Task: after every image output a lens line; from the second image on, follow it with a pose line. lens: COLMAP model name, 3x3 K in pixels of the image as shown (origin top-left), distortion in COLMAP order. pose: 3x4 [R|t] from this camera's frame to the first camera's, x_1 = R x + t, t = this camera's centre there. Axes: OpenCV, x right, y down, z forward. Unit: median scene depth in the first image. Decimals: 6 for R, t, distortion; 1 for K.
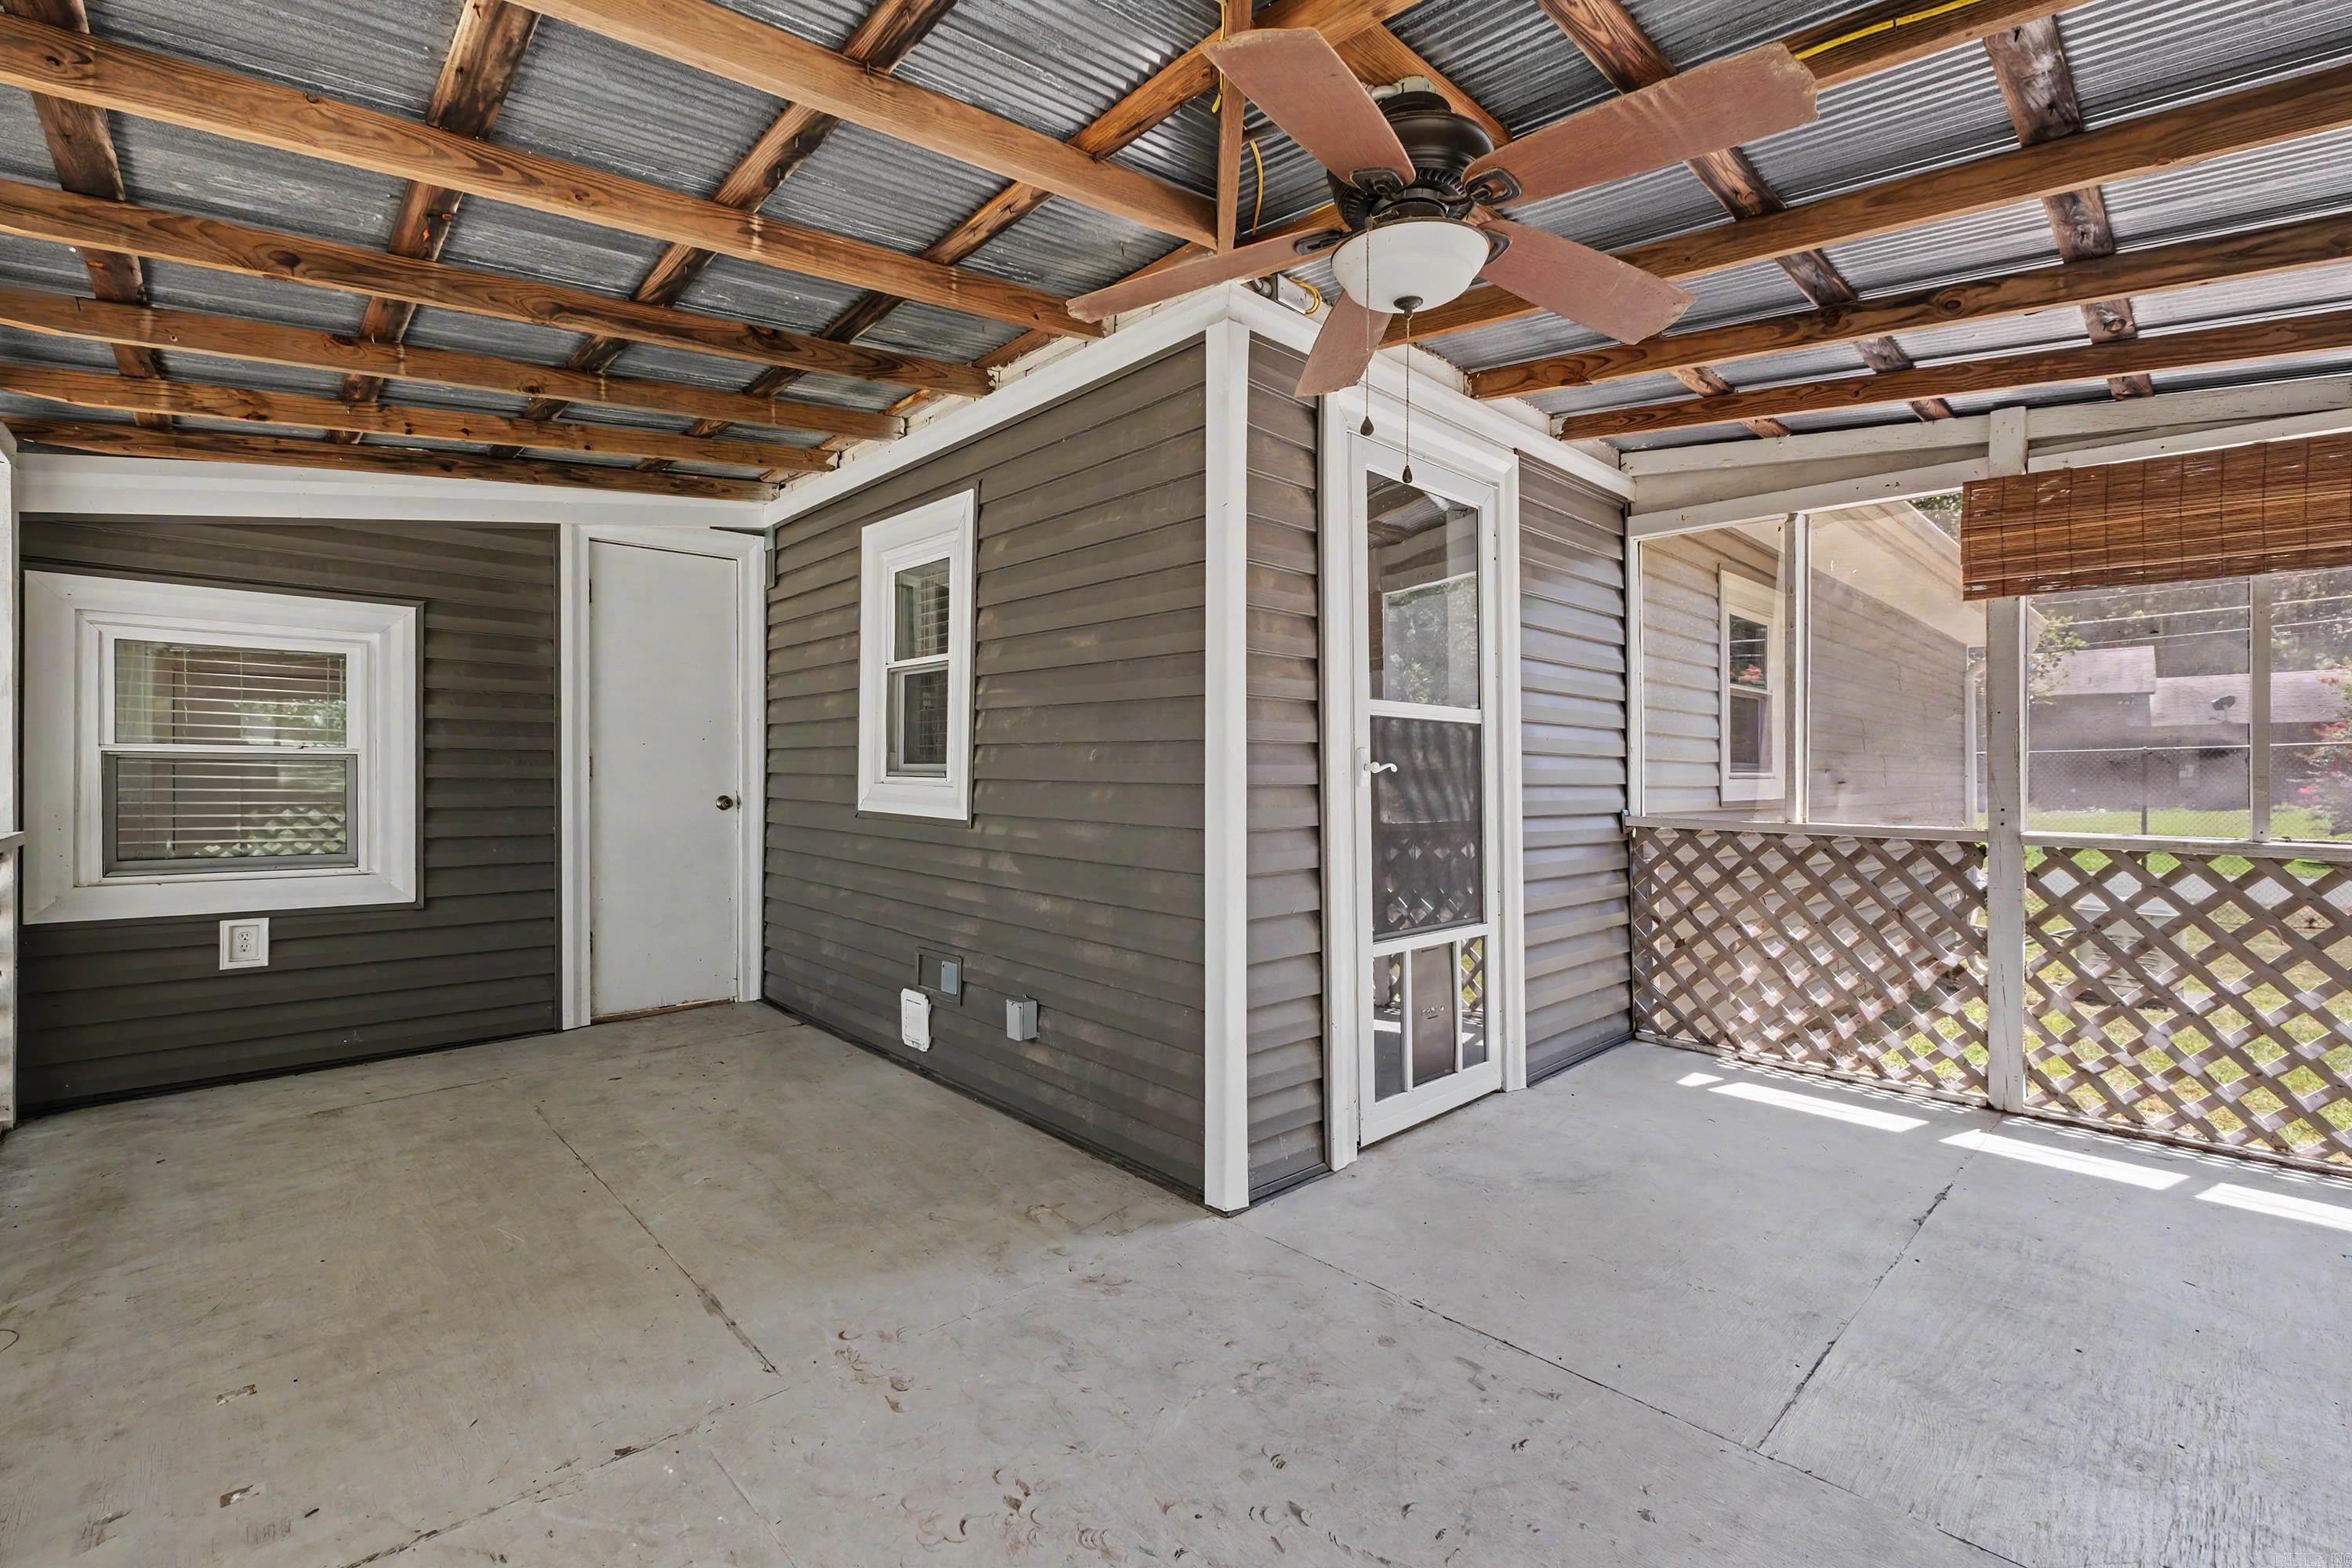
lens RADIAL K [[1027.1, 0, 1176.5], [0, 1027.1, 780.7], [0, 0, 1]] dist [-0.000399, -0.001197]
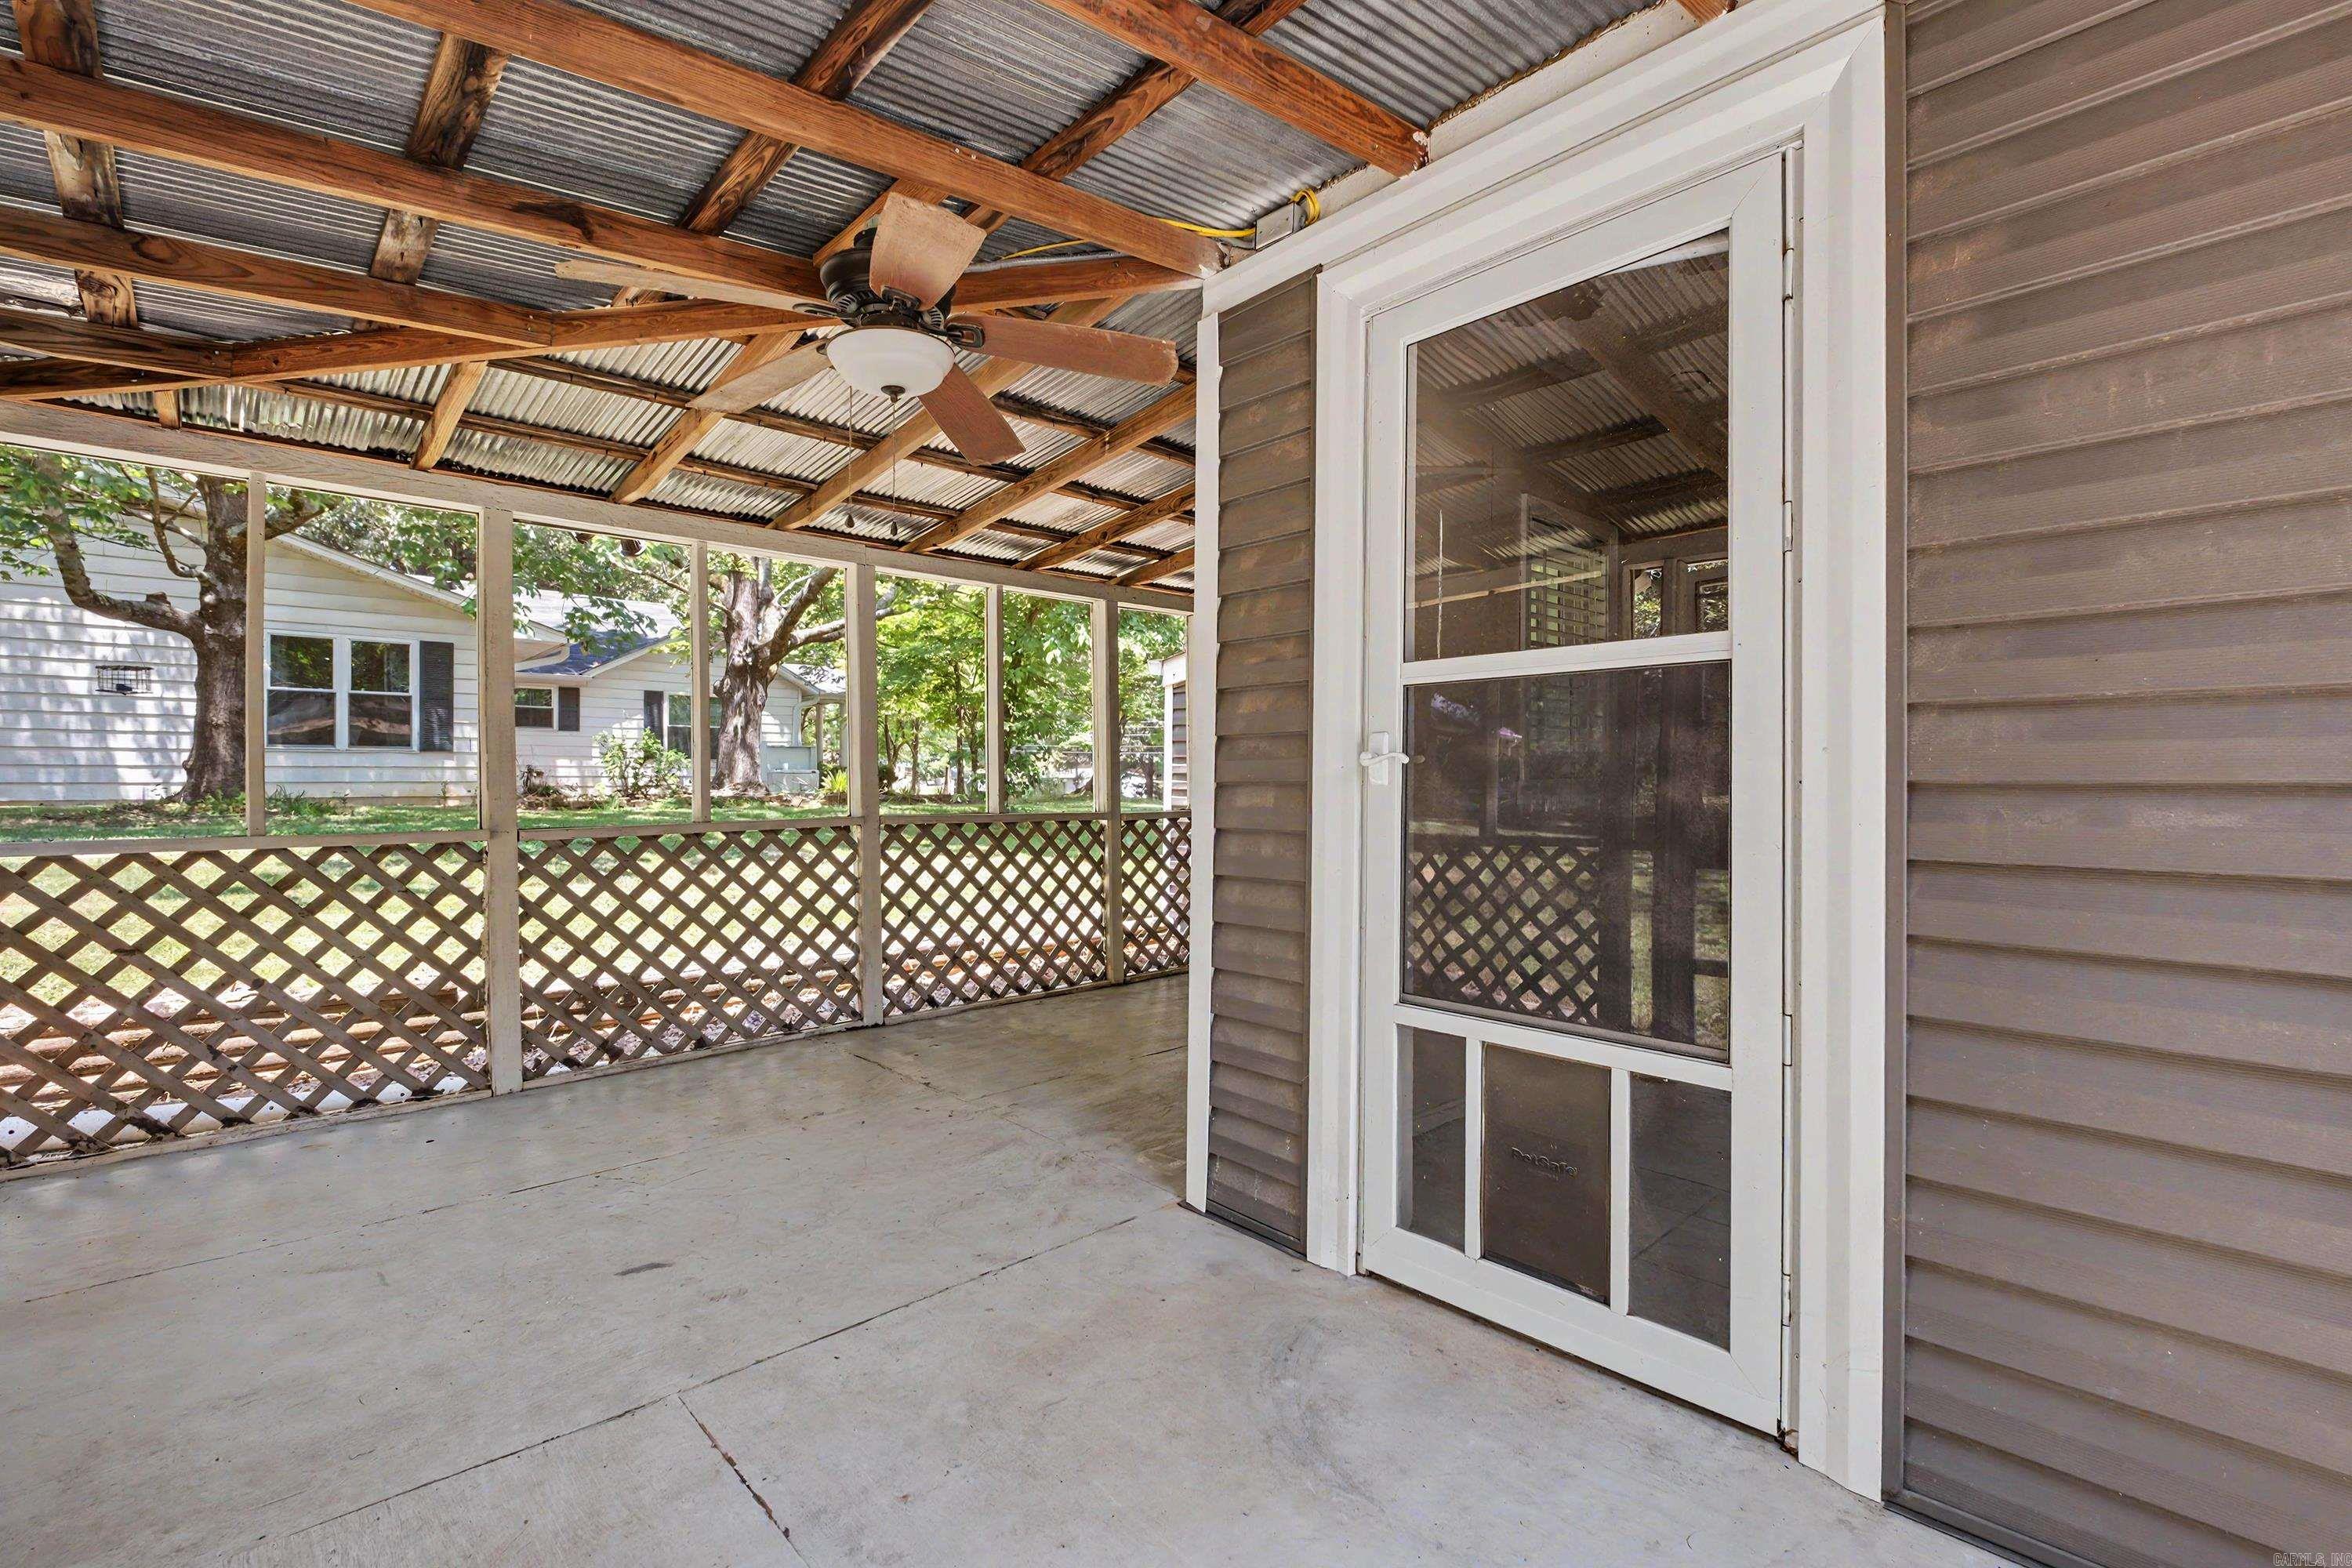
lens RADIAL K [[1027.1, 0, 1169.6], [0, 1027.1, 784.5], [0, 0, 1]] dist [-0.000399, -0.001197]
pose [[-0.018183, -0.003140, -0.999830, 0.953234], [-0.005576, 0.999980, -0.003039, 0.009313], [0.999819, 0.005520, -0.018200, 0.893786]]
